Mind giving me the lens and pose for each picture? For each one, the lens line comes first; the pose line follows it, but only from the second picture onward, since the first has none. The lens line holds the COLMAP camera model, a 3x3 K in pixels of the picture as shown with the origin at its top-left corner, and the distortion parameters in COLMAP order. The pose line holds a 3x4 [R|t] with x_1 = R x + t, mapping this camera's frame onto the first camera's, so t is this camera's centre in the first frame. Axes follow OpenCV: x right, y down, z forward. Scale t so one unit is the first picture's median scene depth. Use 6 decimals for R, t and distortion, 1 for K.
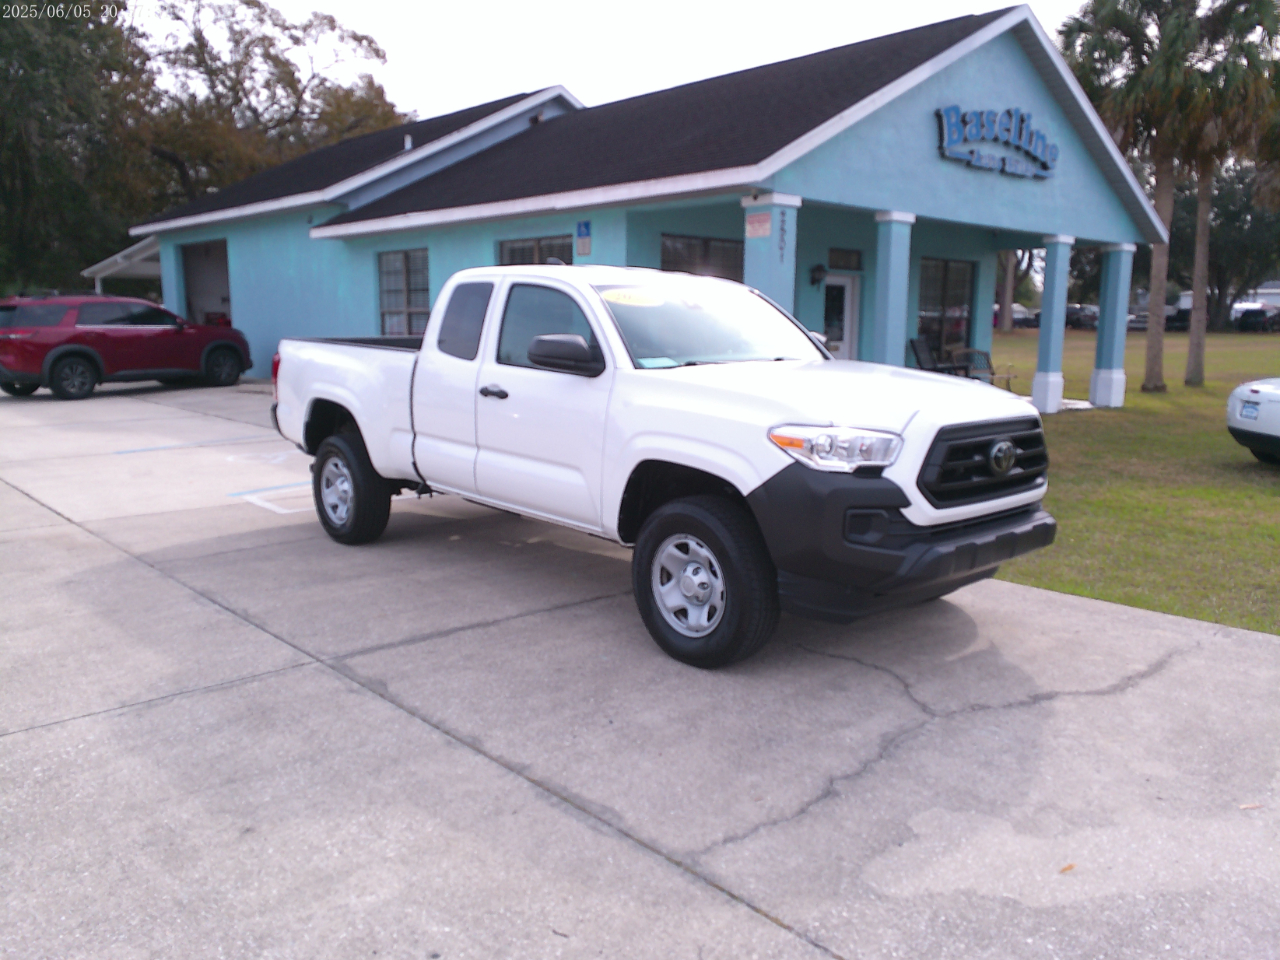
lens RADIAL K [[1010.7, 0, 647.0], [0, 1010.7, 458.7], [0, 0, 1]] dist [0.033186, -0.033415]
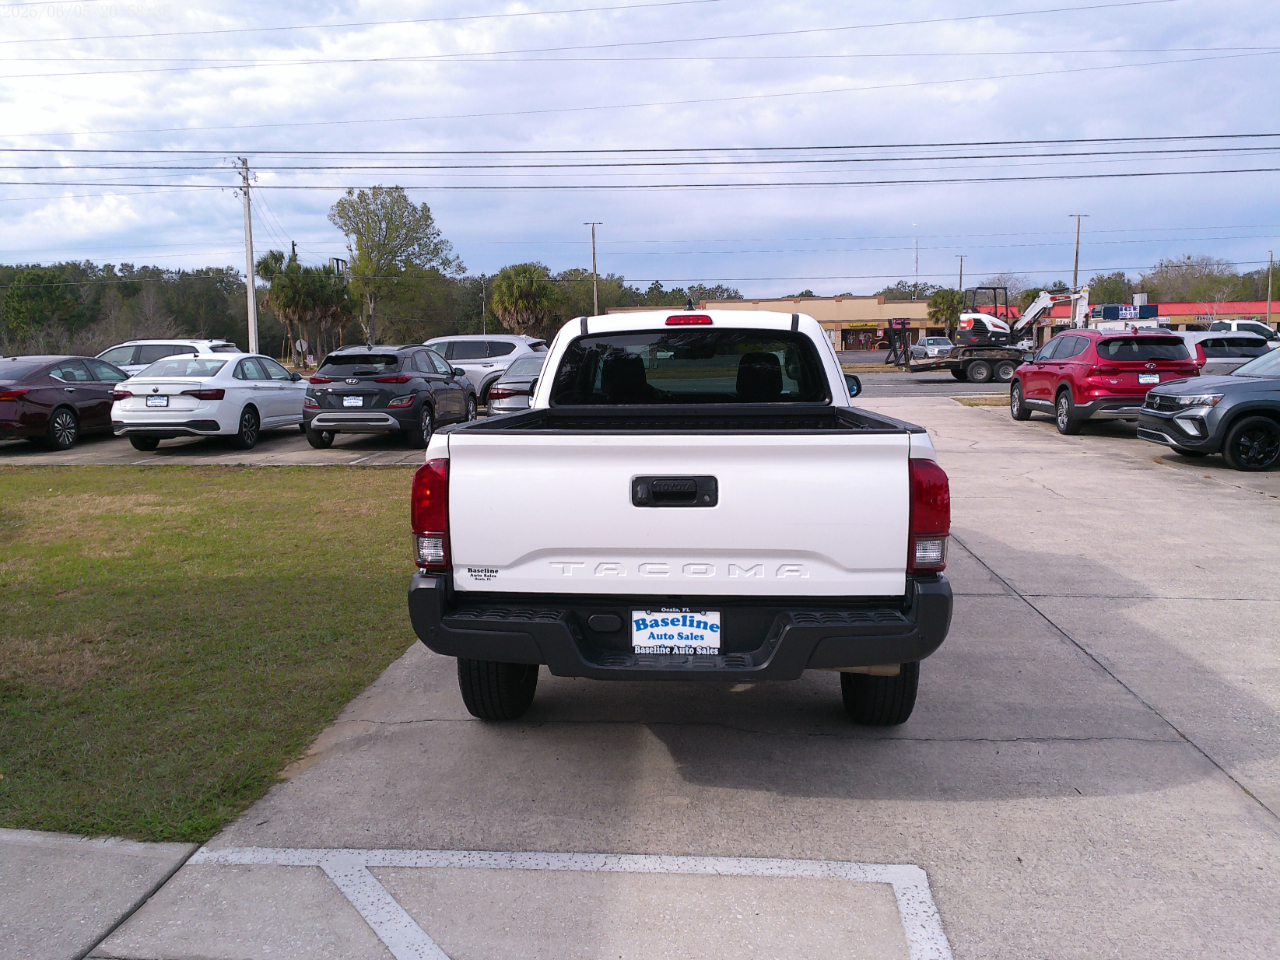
lens RADIAL K [[1017.9, 0, 650.7], [0, 1017.9, 482.3], [0, 0, 1]] dist [0.020876, -0.012234]
pose [[-0.691371, -0.092643, 0.716536, -1.006101], [0.103863, 0.968700, 0.225462, -0.349870], [-0.714996, 0.230299, -0.660108, 2.341490]]
